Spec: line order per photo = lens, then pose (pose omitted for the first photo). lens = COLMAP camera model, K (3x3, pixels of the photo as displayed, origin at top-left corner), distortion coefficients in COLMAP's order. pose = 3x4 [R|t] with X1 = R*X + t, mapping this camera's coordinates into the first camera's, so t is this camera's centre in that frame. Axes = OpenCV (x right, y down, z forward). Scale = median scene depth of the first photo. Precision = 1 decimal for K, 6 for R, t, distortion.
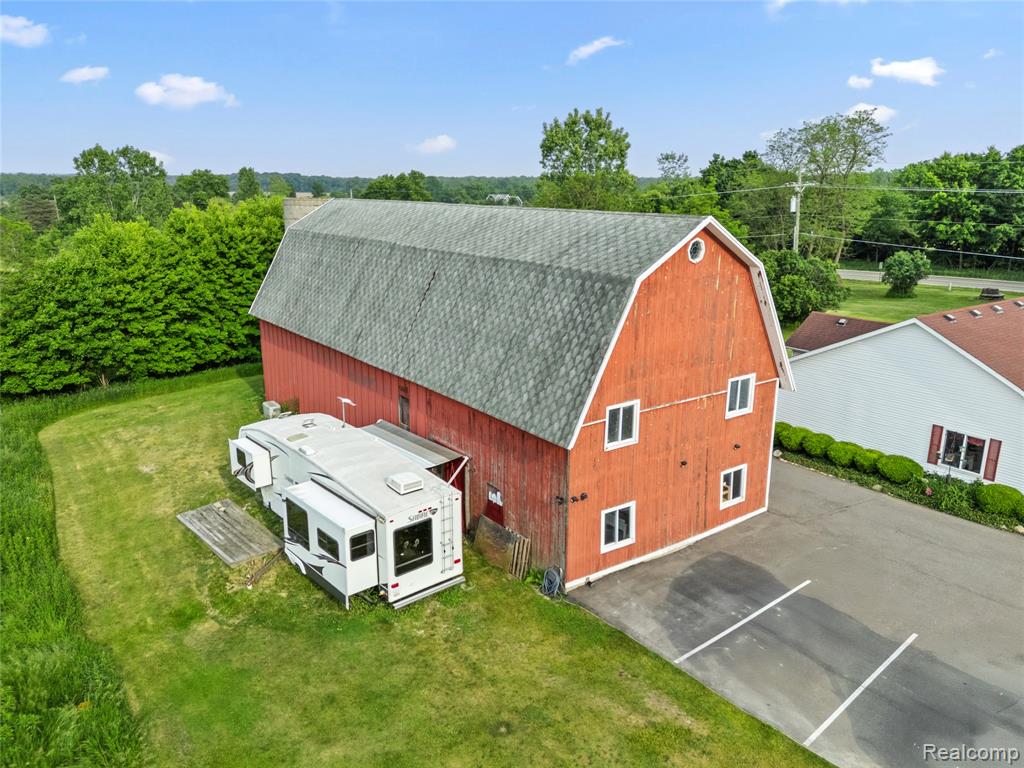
lens RADIAL K [[758.0, 0, 511.0], [0, 758.0, 387.1], [0, 0, 1]] dist [0.087875, -0.092030]
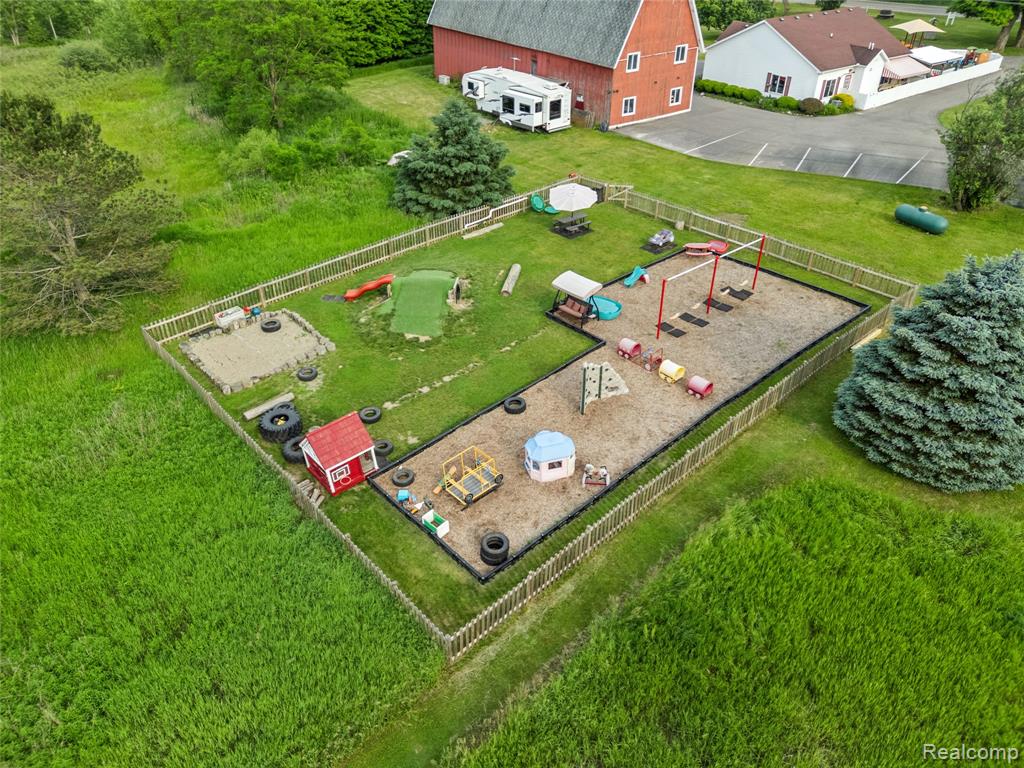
lens RADIAL K [[758.0, 0, 511.0], [0, 758.0, 387.1], [0, 0, 1]] dist [0.087875, -0.092030]
pose [[0.999831, -0.008670, 0.016195, -0.290038], [0.003188, 0.950134, 0.311826, 0.253481], [-0.018091, -0.311721, 0.950001, -1.652093]]
